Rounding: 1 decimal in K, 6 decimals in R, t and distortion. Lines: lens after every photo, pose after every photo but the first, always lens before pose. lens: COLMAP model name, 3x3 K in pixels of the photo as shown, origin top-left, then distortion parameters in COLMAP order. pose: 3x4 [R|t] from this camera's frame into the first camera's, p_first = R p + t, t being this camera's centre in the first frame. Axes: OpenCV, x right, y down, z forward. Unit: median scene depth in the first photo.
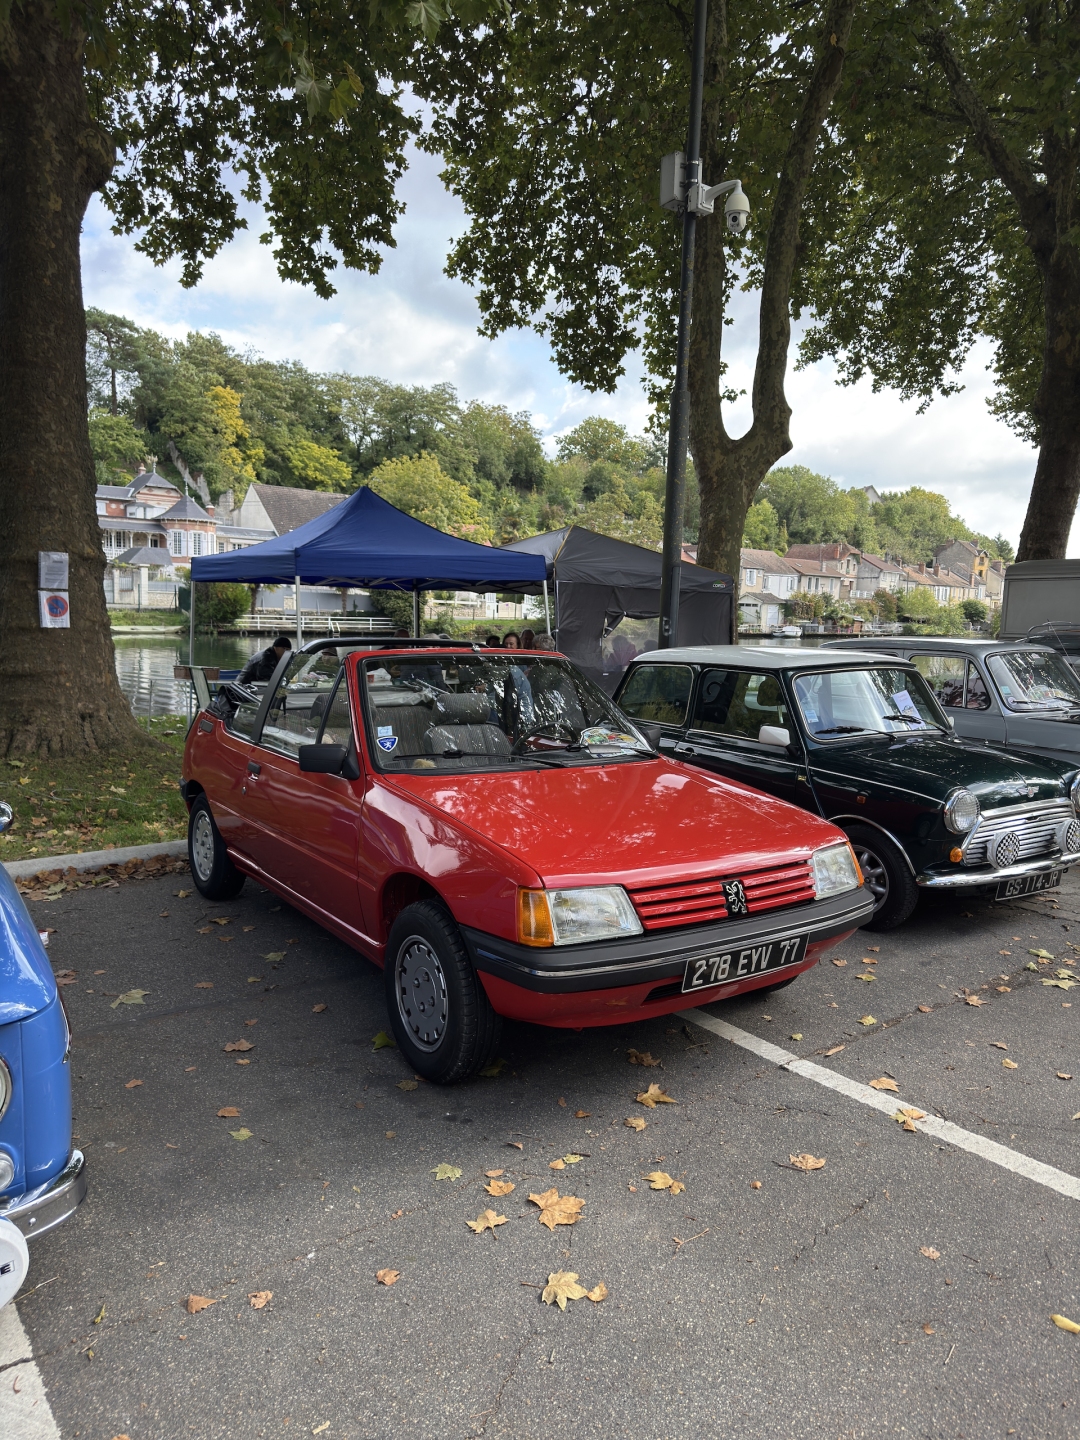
lens RADIAL K [[999.5, 0, 540.0], [0, 999.5, 720.0], [0, 0, 1]] dist [0.109911, -0.164135]
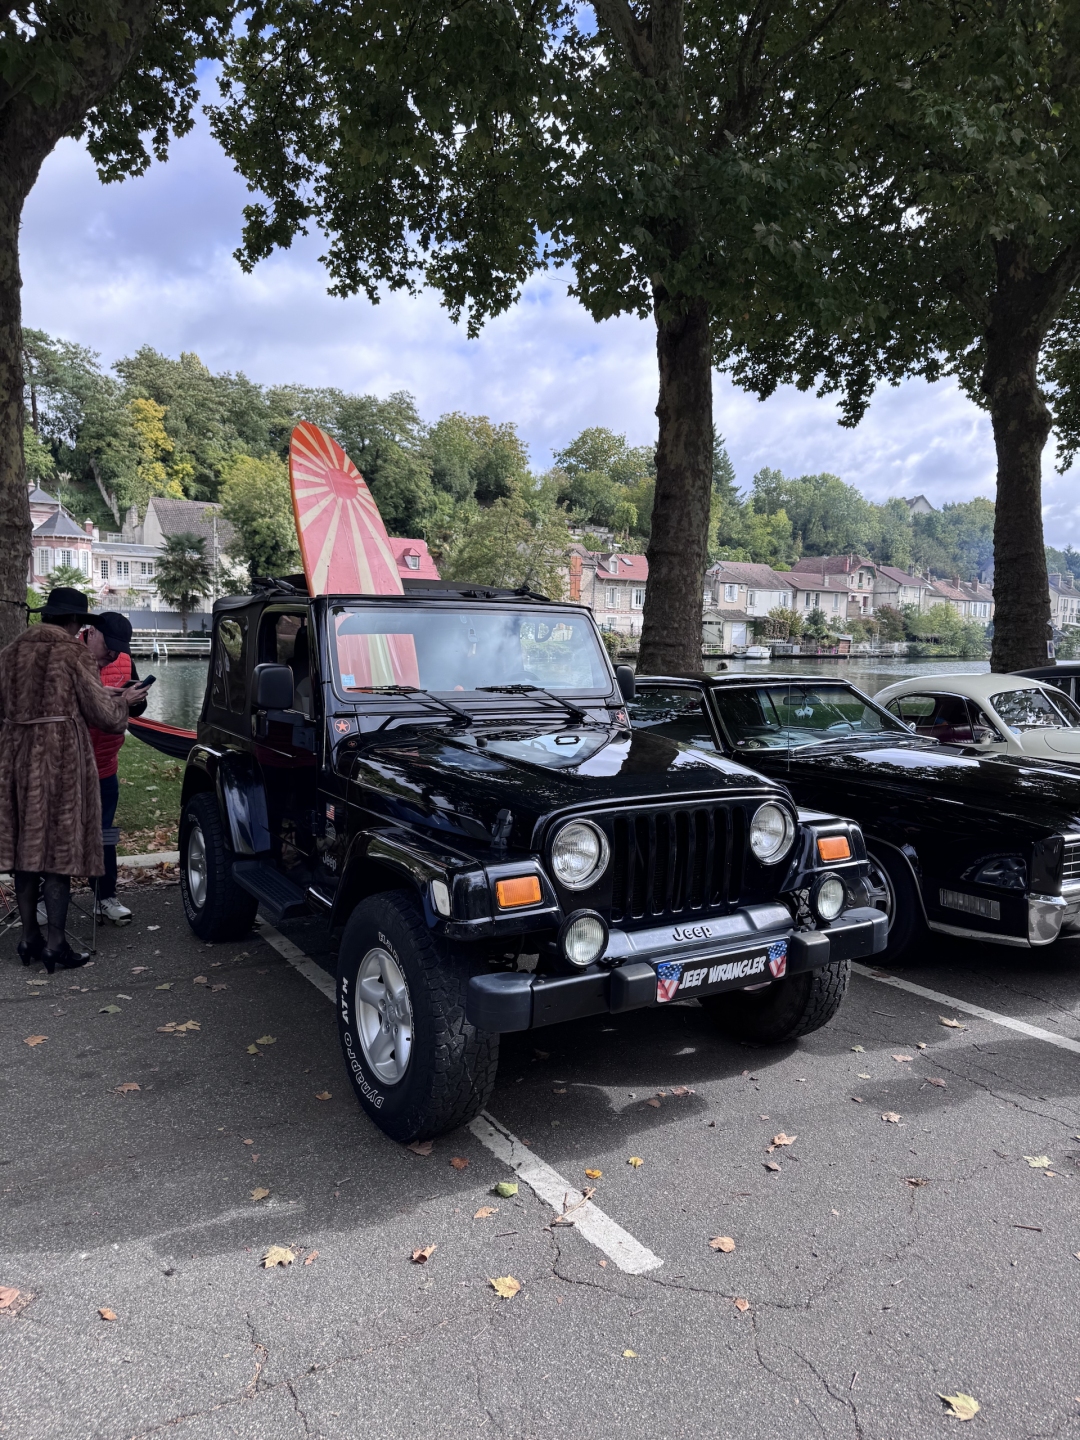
lens RADIAL K [[999.5, 0, 540.0], [0, 999.5, 720.0], [0, 0, 1]] dist [0.109911, -0.164135]
pose [[0.994526, 0.000724, -0.104490, 0.138743], [-0.003215, 0.999714, -0.023678, -0.005755], [0.104443, 0.023884, 0.994244, 0.088004]]
